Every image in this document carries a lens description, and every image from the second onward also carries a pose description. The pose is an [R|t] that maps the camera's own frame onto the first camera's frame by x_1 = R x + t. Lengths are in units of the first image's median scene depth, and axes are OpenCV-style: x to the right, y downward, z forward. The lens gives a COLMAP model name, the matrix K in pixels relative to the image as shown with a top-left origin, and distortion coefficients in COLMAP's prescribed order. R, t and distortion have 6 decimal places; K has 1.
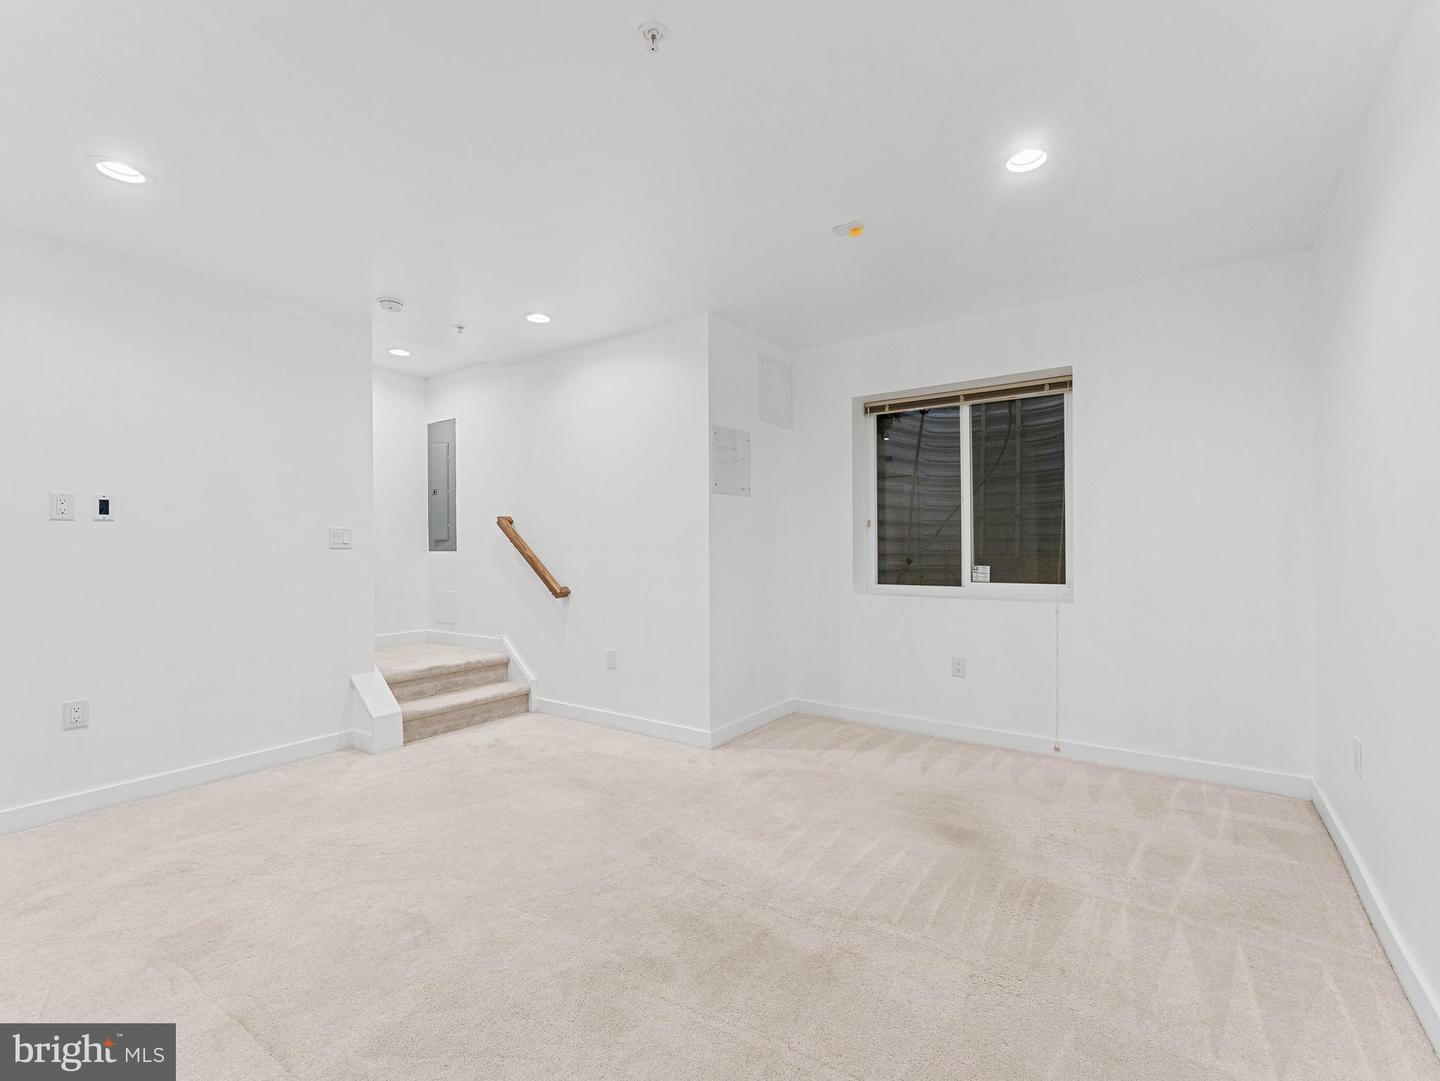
lens RADIAL K [[648.6, 0, 720.0], [0, 648.6, 540.5], [0, 0, 1]] dist [-0.001152, -0.000158]
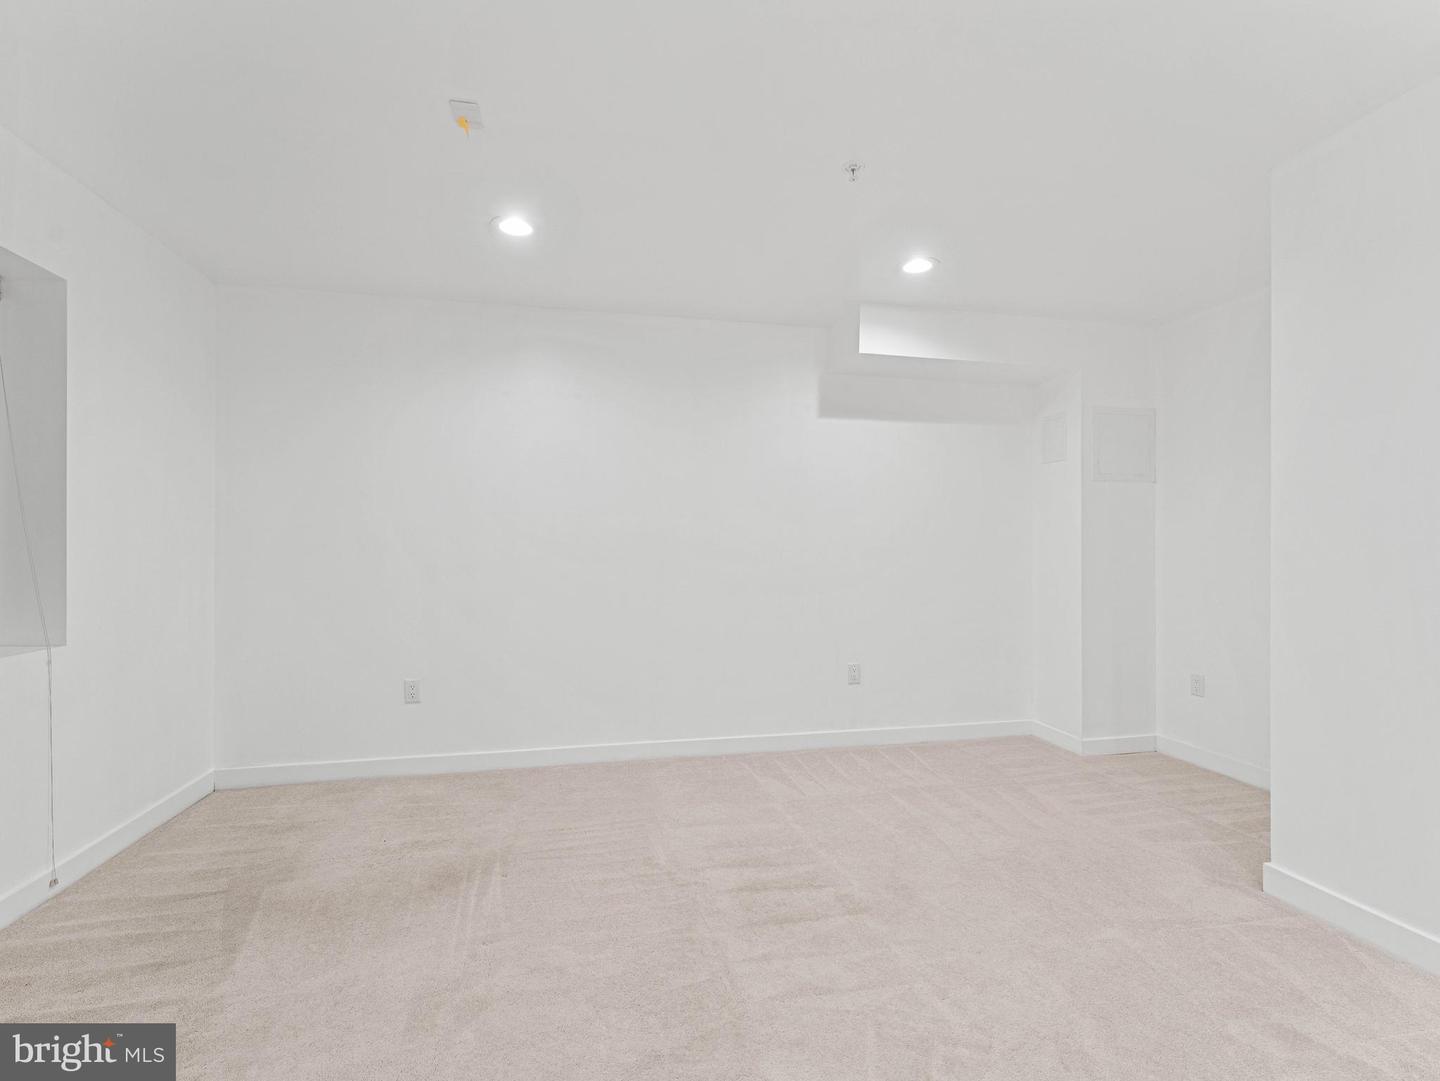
lens RADIAL K [[648.6, 0, 720.0], [0, 648.6, 540.5], [0, 0, 1]] dist [-0.001152, -0.000158]
pose [[-0.735940, 0.017130, 0.676830, -0.381415], [0.003916, 0.999771, -0.021044, 0.008111], [-0.677035, -0.012837, -0.735839, 1.040056]]
